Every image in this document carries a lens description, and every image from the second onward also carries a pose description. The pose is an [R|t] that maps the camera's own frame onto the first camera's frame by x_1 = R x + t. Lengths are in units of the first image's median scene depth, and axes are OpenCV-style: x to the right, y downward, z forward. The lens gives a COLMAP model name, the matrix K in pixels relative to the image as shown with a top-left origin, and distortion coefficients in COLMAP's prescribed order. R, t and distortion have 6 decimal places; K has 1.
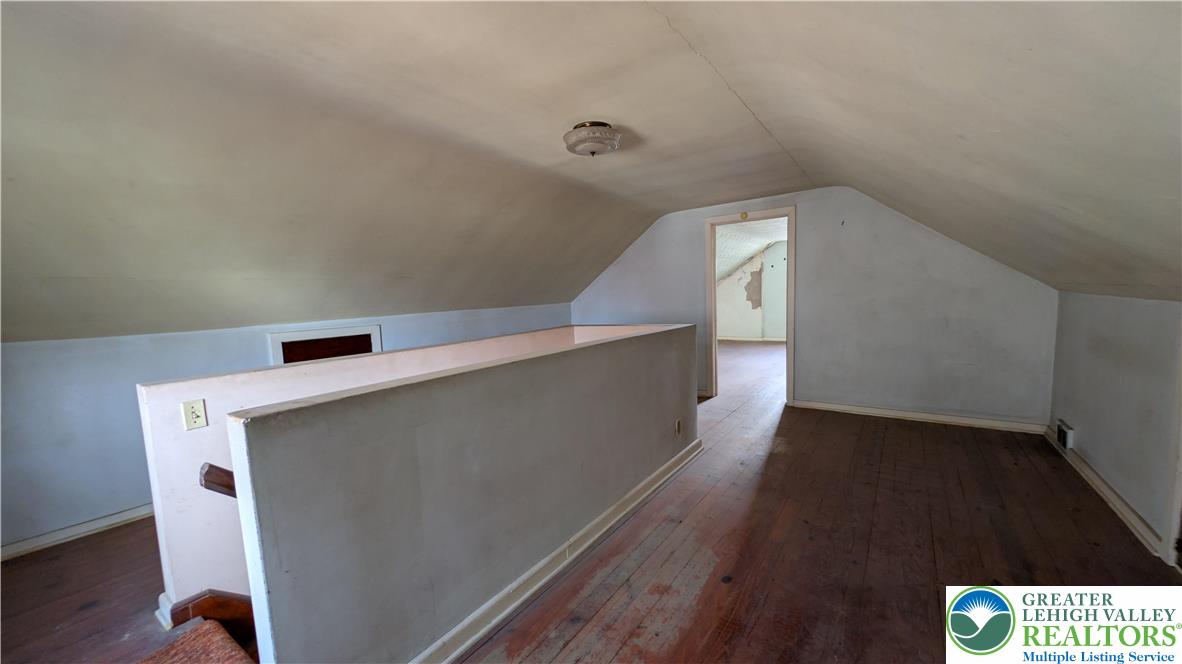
lens RADIAL K [[438.7, 0, 588.8], [0, 438.7, 341.1], [0, 0, 1]] dist [0.001128, 0.000023]
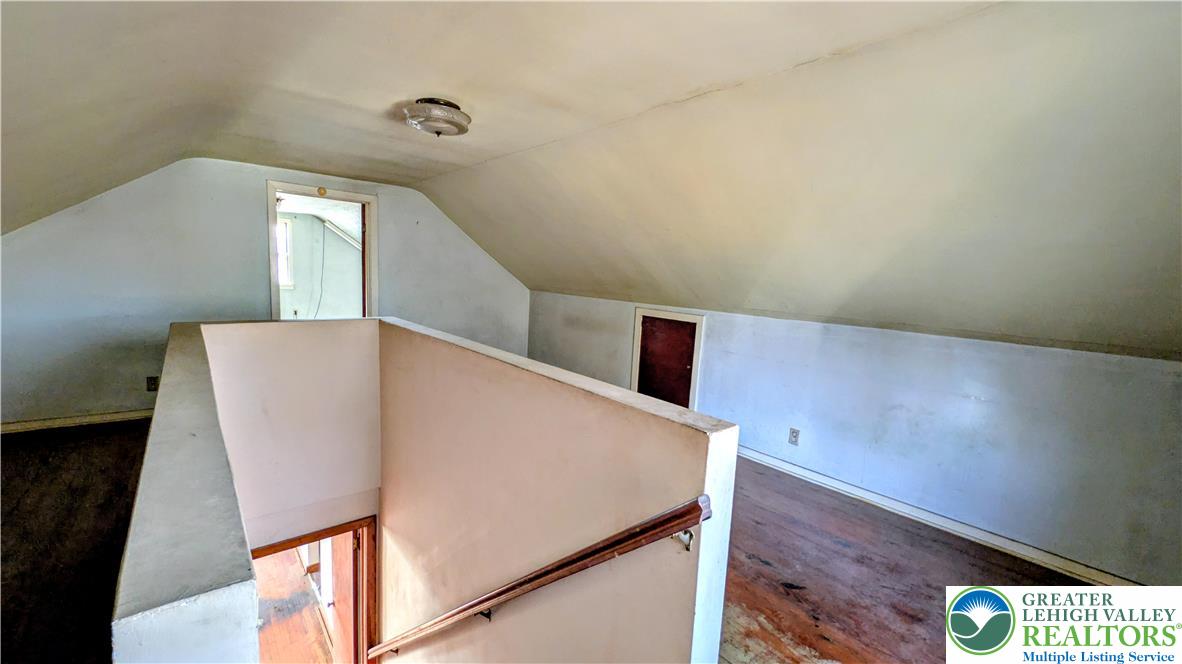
lens RADIAL K [[451.2, 0, 590.9], [0, 451.2, 337.7], [0, 0, 1]] dist [0.001402, 0.000043]
pose [[0.233729, -0.075647, 0.969355, -0.626336], [0.035777, 0.996963, 0.069175, -0.041095], [-0.971643, 0.018513, 0.235725, 0.346839]]
